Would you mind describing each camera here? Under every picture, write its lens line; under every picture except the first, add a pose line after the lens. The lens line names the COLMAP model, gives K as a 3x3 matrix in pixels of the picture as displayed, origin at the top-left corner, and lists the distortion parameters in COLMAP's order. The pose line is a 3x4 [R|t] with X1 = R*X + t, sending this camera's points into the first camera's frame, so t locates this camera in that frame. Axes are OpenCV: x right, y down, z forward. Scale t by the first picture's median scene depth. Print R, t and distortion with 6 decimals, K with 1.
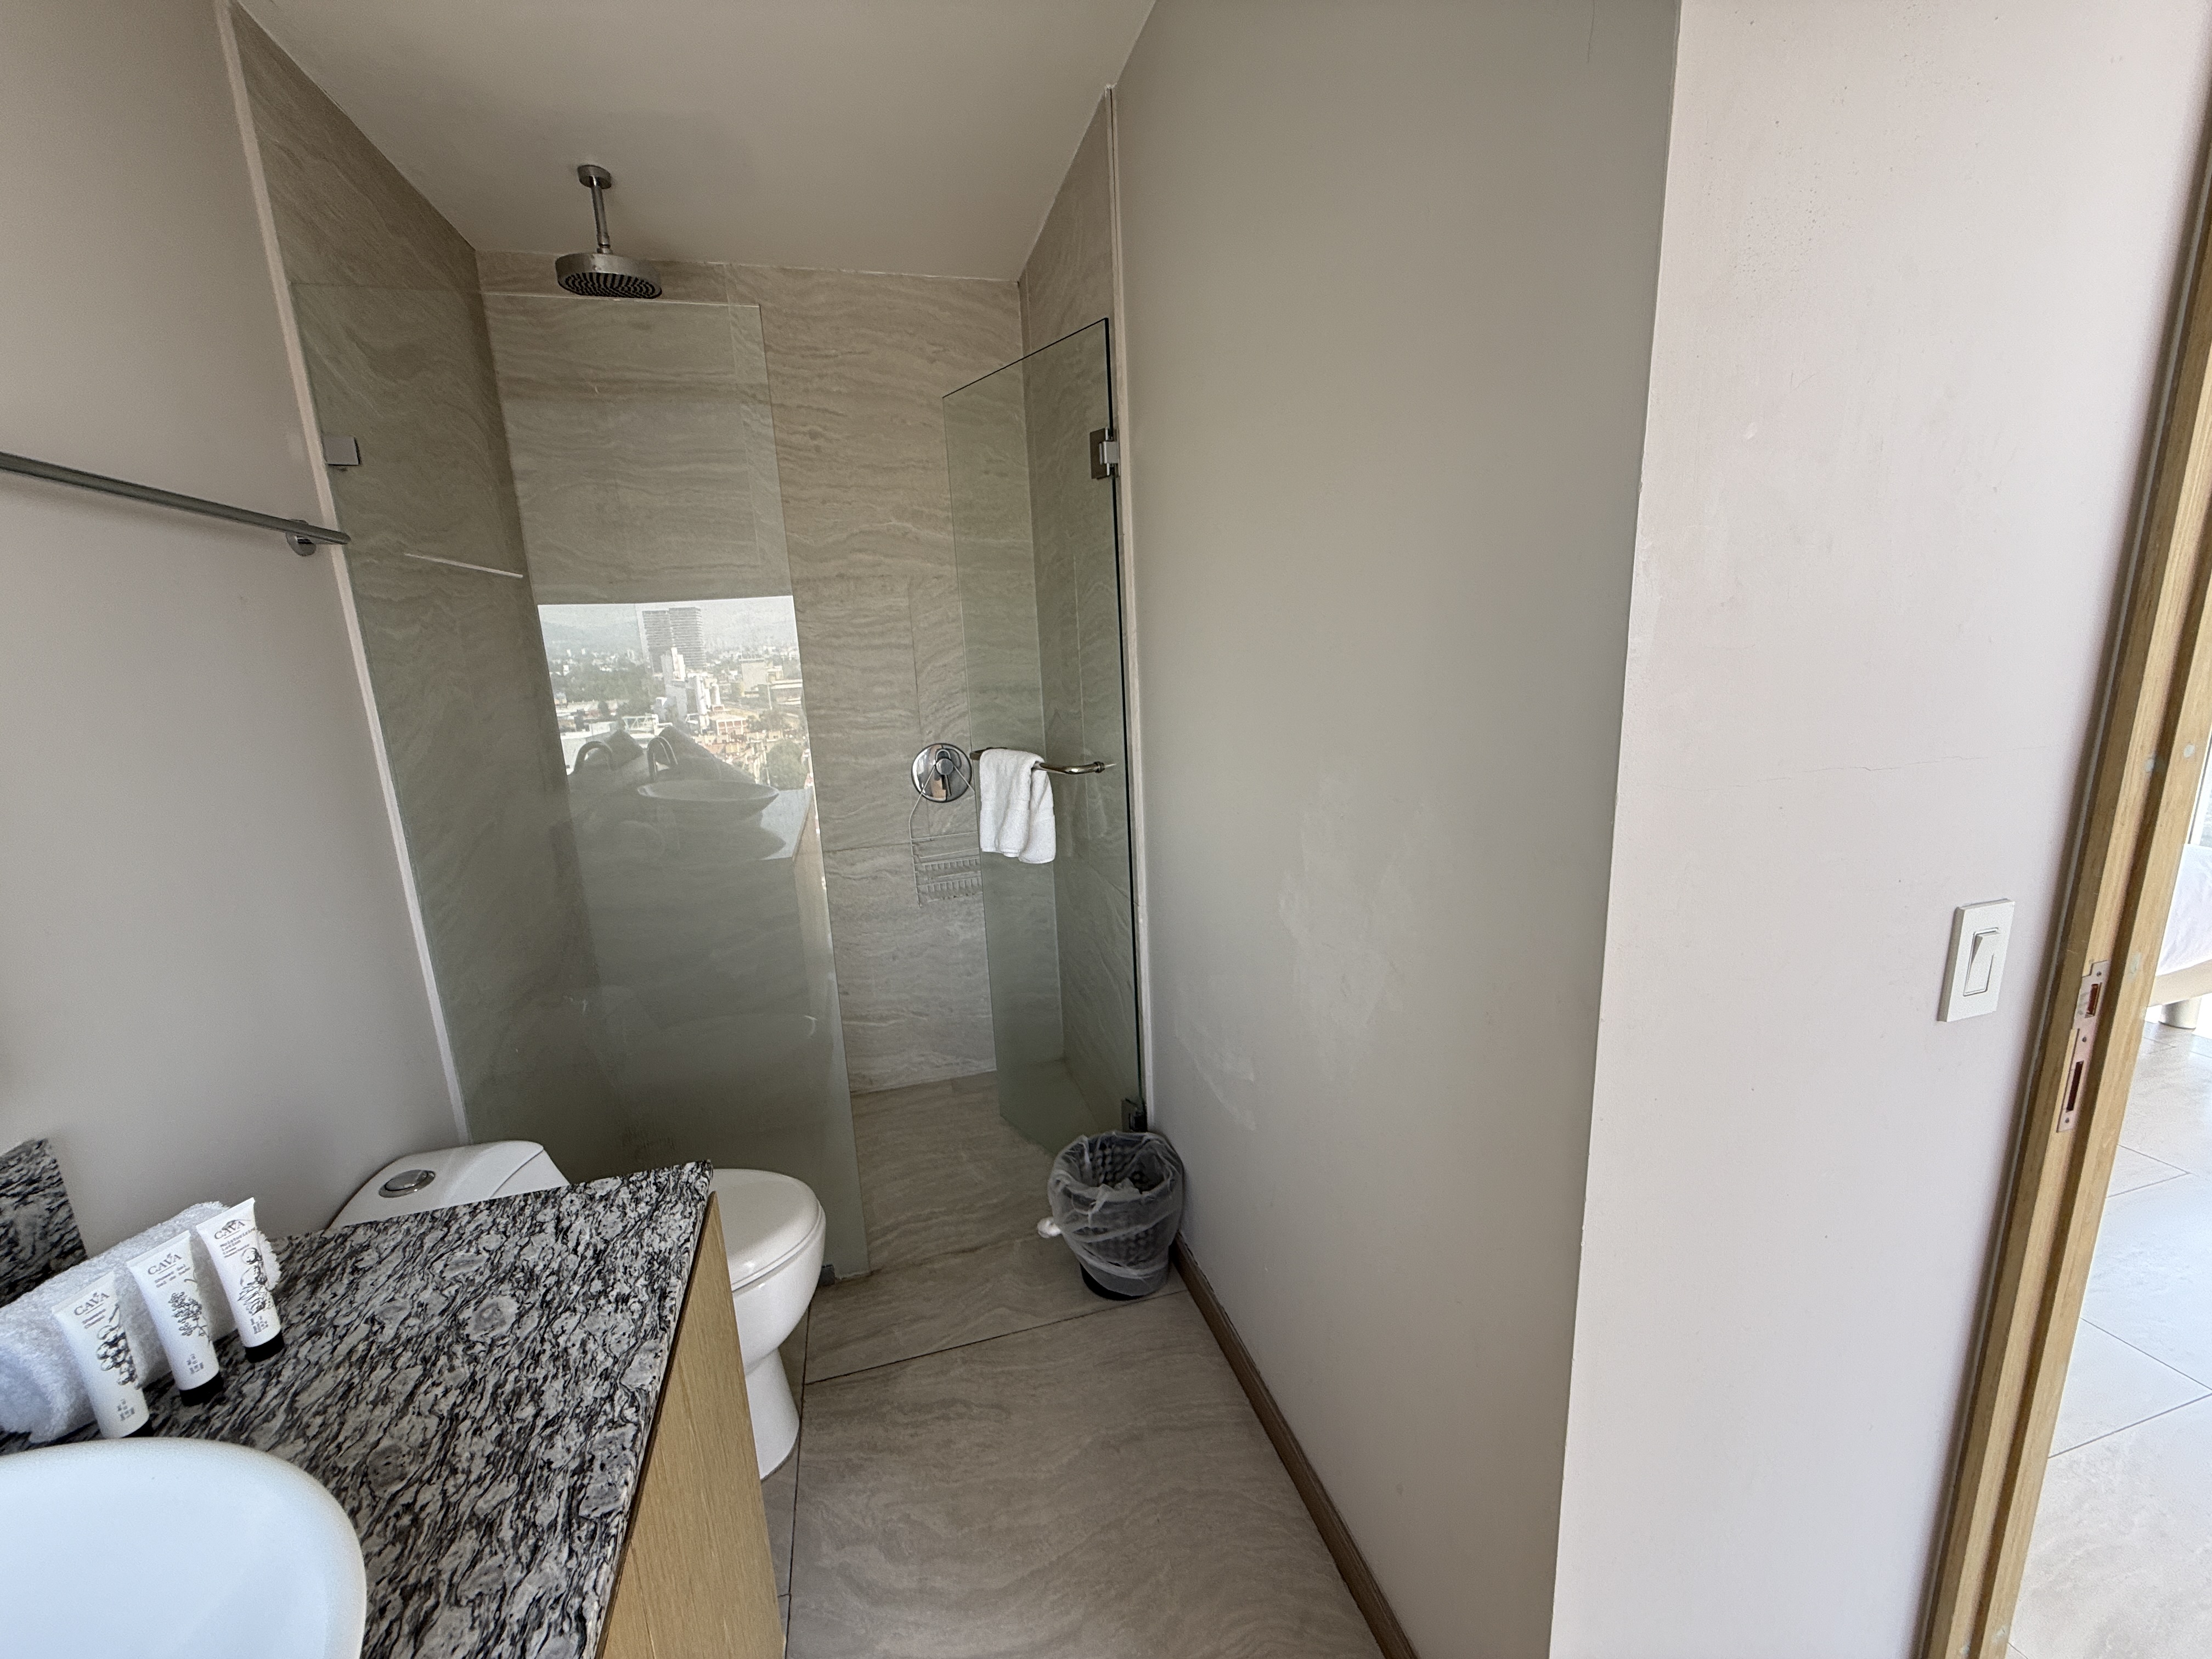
lens RADIAL K [[887.0, 0, 1103.9], [0, 887.0, 824.8], [0, 0, 1]] dist [-0.007350, 0.000201]
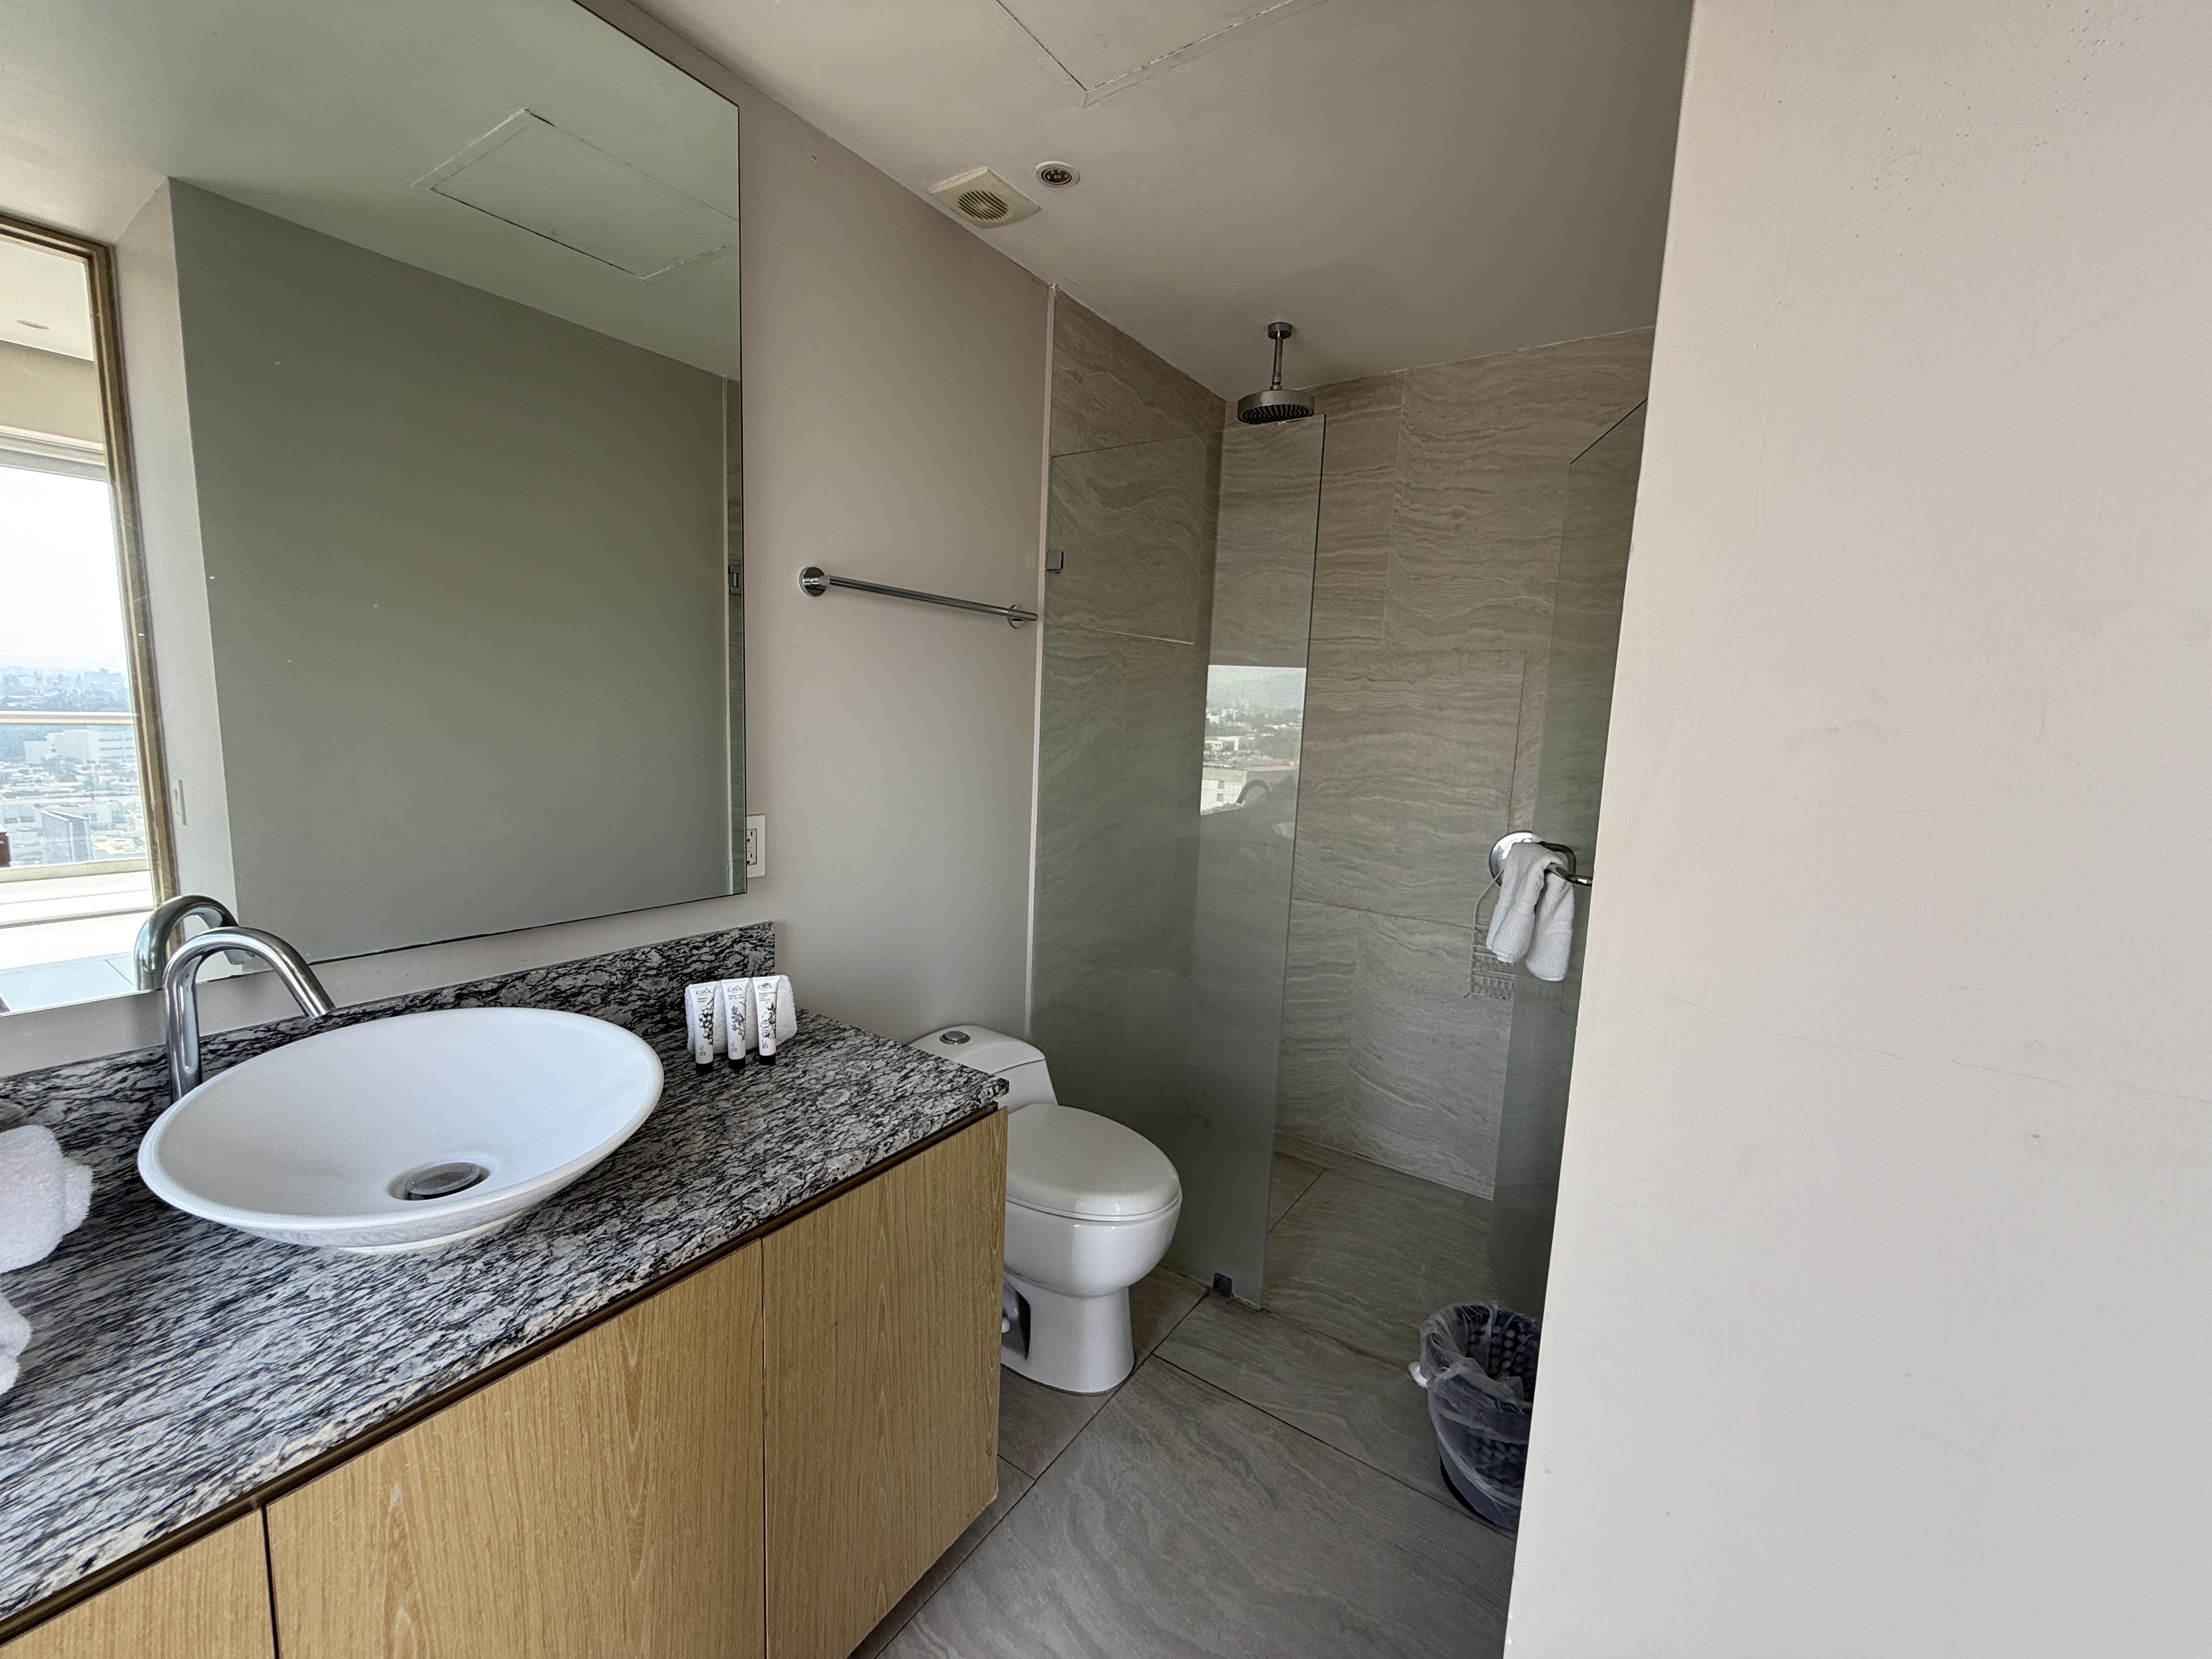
lens RADIAL K [[887.0, 0, 1097.3], [0, 887.0, 822.3], [0, 0, 1]] dist [-0.007350, 0.000201]
pose [[0.629542, 0.170962, -0.757924, 0.293849], [-0.228527, 0.973085, 0.029677, -0.033777], [0.742598, 0.154523, 0.651668, 0.091974]]
